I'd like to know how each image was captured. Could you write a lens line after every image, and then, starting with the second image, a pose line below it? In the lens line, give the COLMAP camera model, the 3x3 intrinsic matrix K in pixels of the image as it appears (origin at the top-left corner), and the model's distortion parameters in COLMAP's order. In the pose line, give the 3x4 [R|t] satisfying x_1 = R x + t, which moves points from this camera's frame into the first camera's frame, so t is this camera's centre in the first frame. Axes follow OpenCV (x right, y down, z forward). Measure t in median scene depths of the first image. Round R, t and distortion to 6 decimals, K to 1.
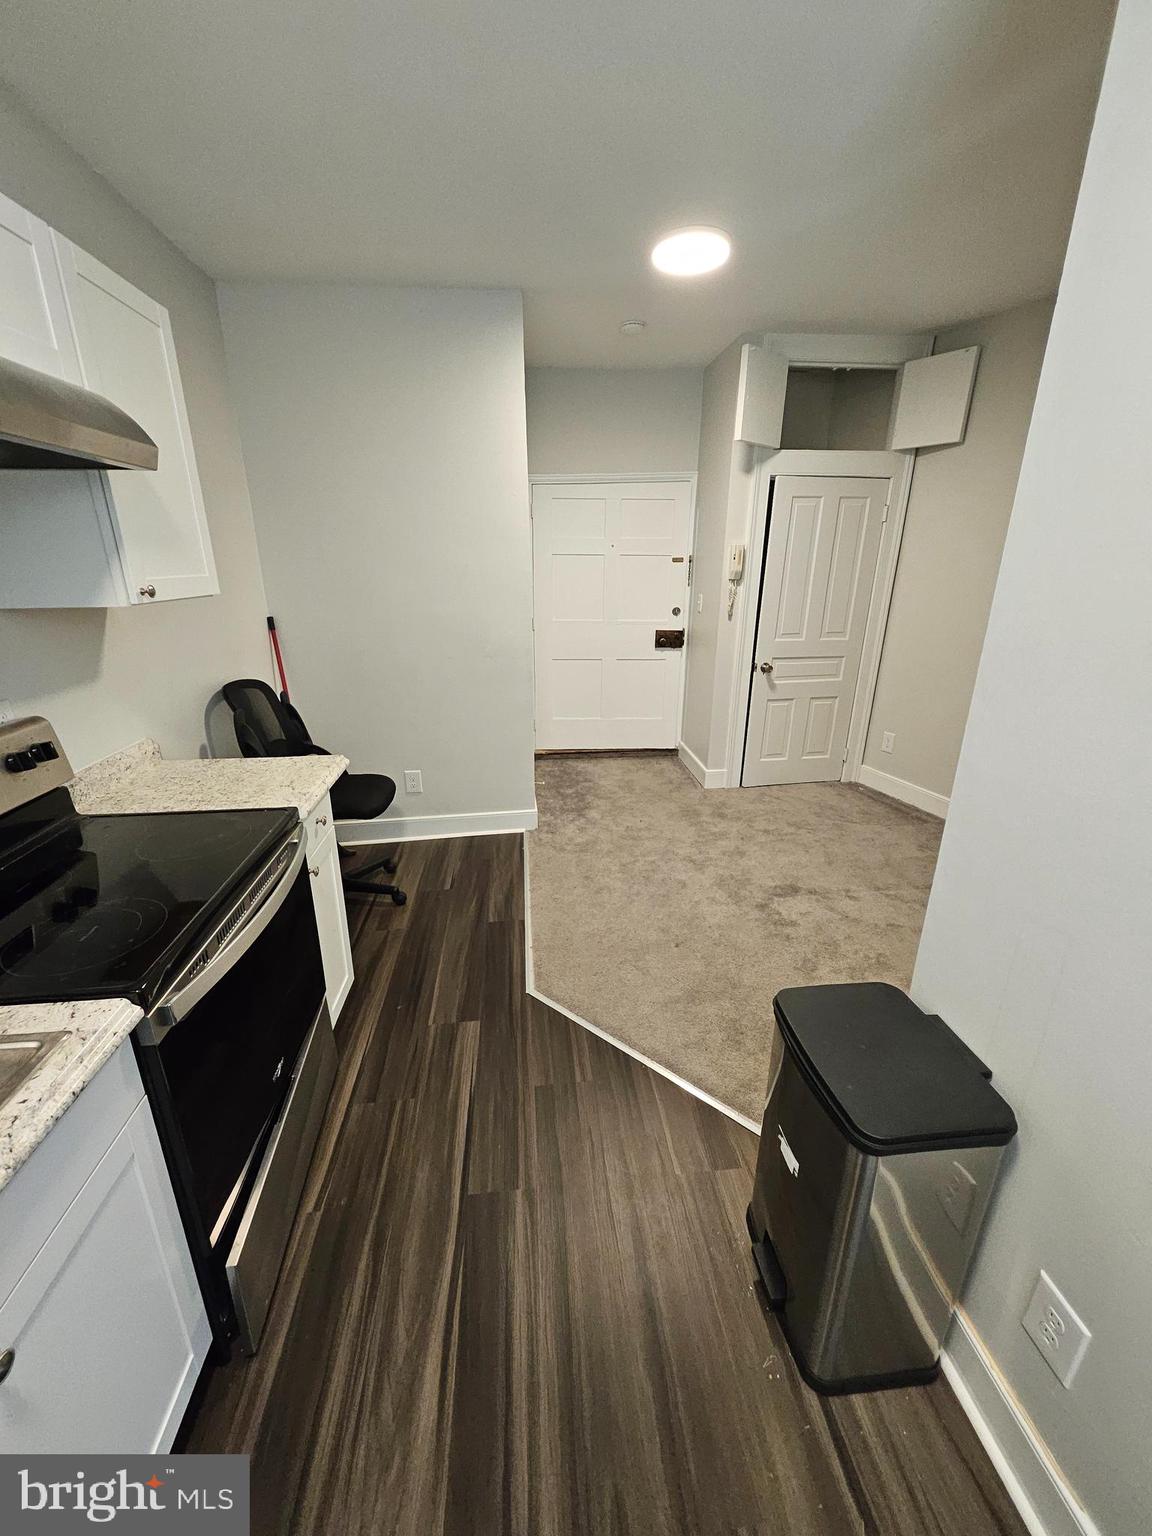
lens RADIAL K [[610.6, 0, 578.2], [0, 610.6, 769.0], [0, 0, 1]] dist [0.000637, 0.000102]
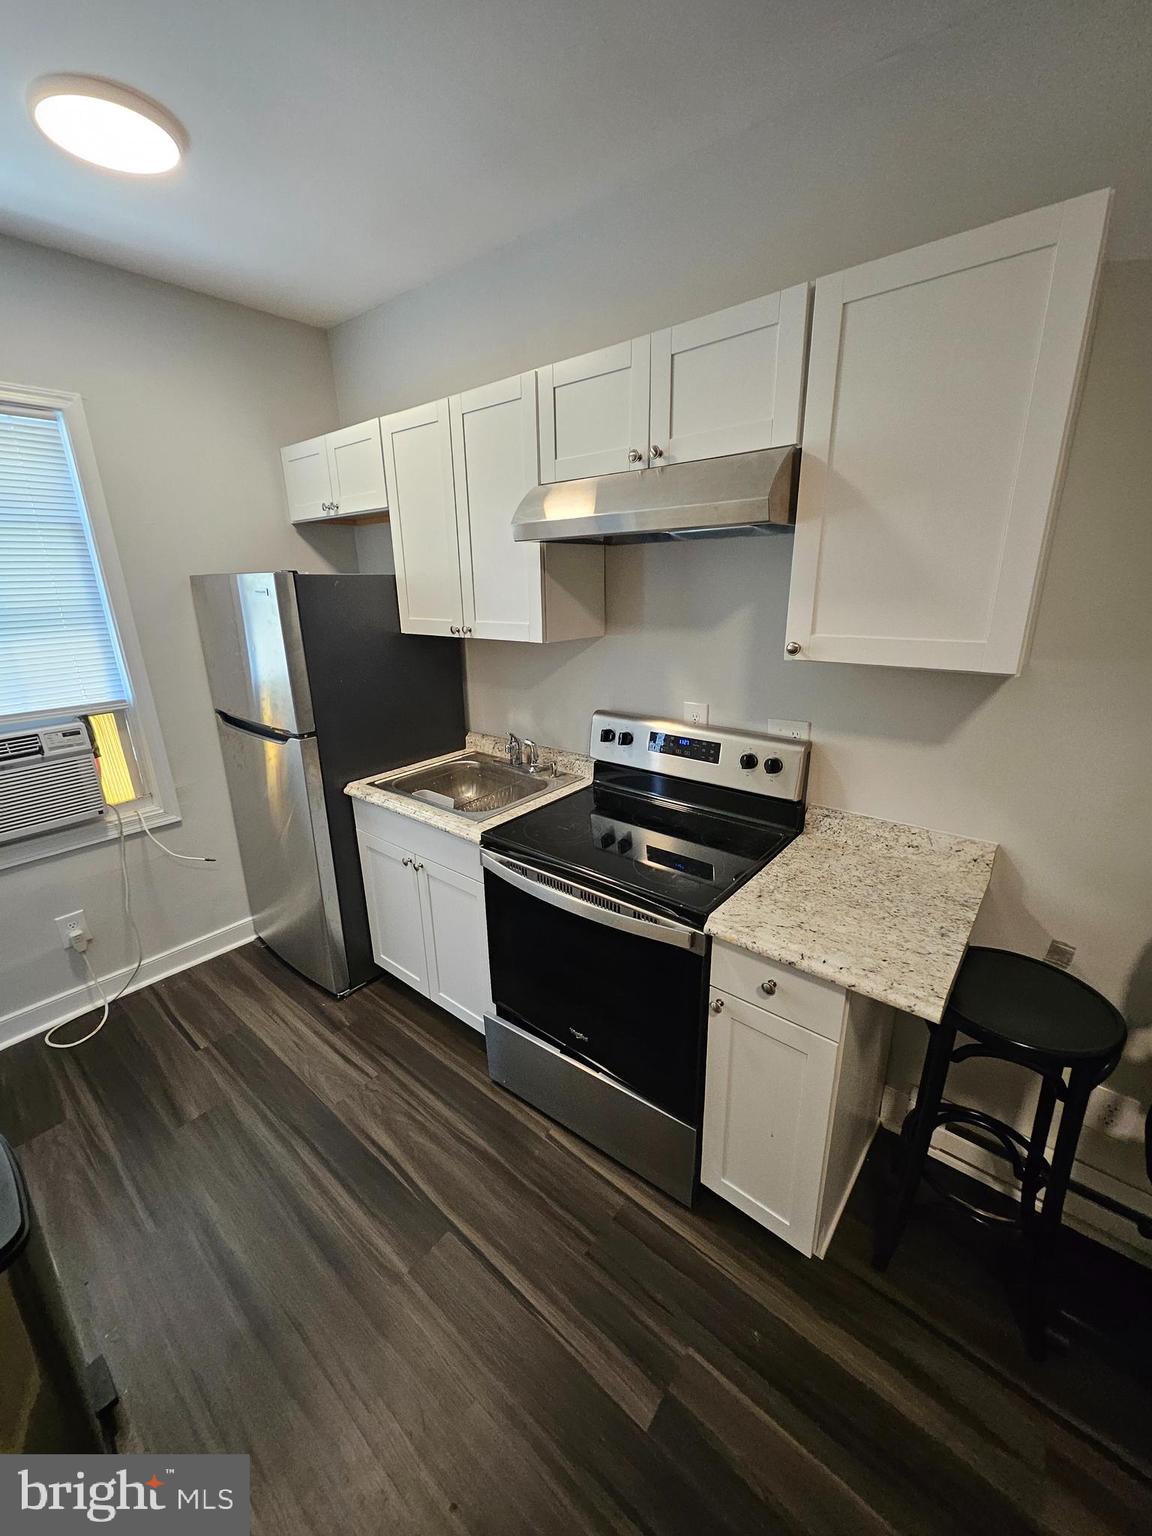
lens RADIAL K [[610.6, 0, 573.4], [0, 610.6, 770.8], [0, 0, 1]] dist [0.000637, 0.000102]
pose [[-0.722937, 0.221164, -0.654560, 0.161275], [-0.207753, 0.833954, 0.511233, -0.490387], [0.658939, 0.505576, -0.556949, 1.275510]]
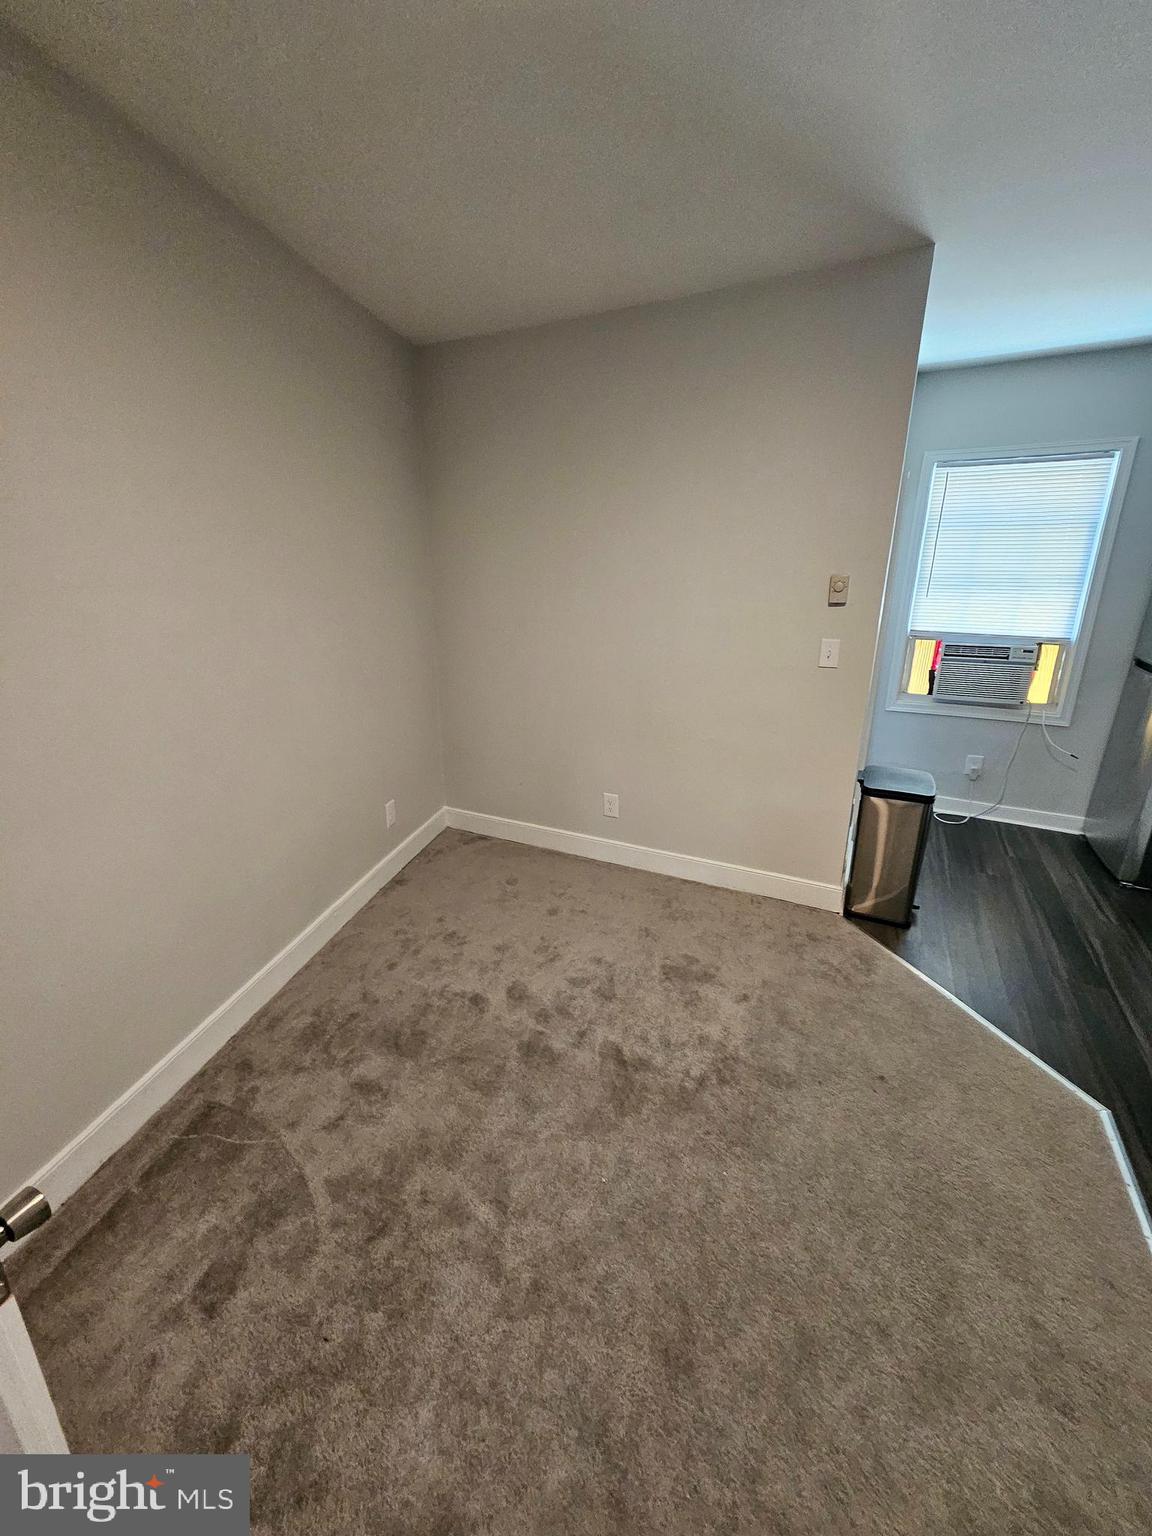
lens RADIAL K [[610.6, 0, 565.7], [0, 610.6, 759.1], [0, 0, 1]] dist [0.000637, 0.000102]
pose [[-0.835113, -0.164599, 0.524874, 0.237822], [0.173542, 0.826615, 0.535341, -0.809029], [-0.521985, 0.538158, -0.661753, 2.331695]]
